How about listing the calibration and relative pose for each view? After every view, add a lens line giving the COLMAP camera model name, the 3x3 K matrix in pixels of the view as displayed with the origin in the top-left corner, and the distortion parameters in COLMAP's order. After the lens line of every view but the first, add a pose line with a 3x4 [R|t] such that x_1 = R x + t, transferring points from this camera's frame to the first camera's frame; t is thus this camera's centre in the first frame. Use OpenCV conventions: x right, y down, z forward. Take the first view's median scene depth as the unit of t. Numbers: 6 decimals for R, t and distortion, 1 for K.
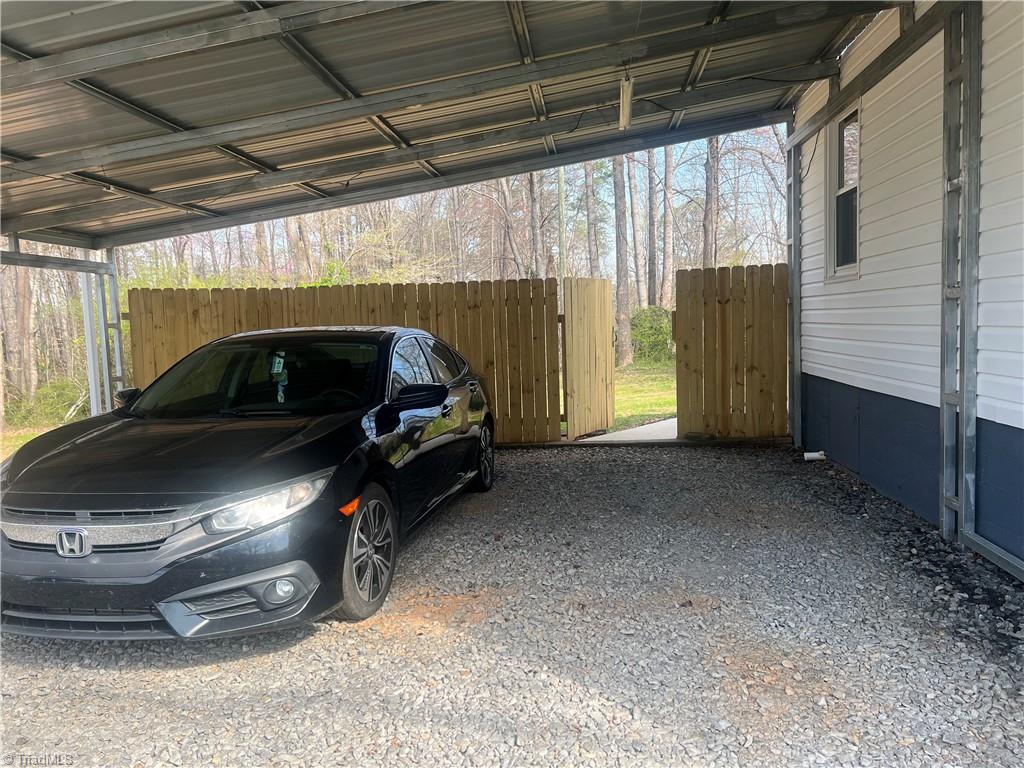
lens RADIAL K [[765.8, 0, 512.0], [0, 765.8, 384.0], [0, 0, 1]] dist [0.050525, -0.004796]
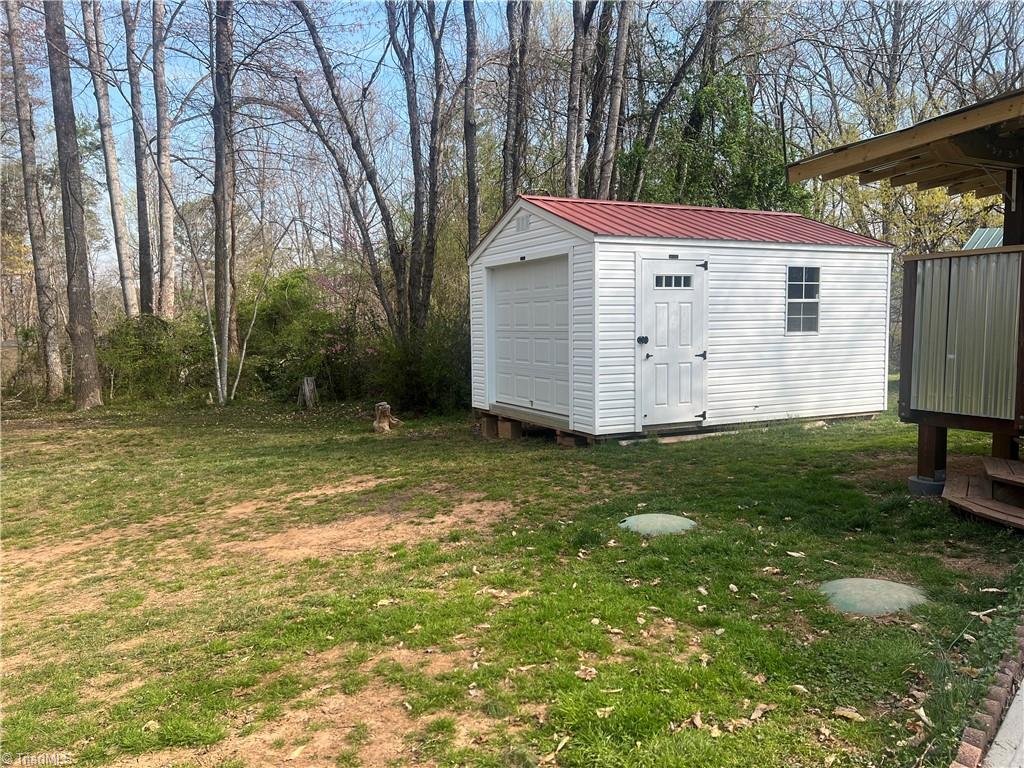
lens RADIAL K [[765.8, 0, 512.0], [0, 765.8, 384.0], [0, 0, 1]] dist [0.050525, -0.004796]
pose [[0.832514, -0.024268, 0.553472, 0.383905], [0.033133, 0.999433, -0.006016, -0.128915], [-0.553012, 0.023346, 0.832846, 1.294509]]
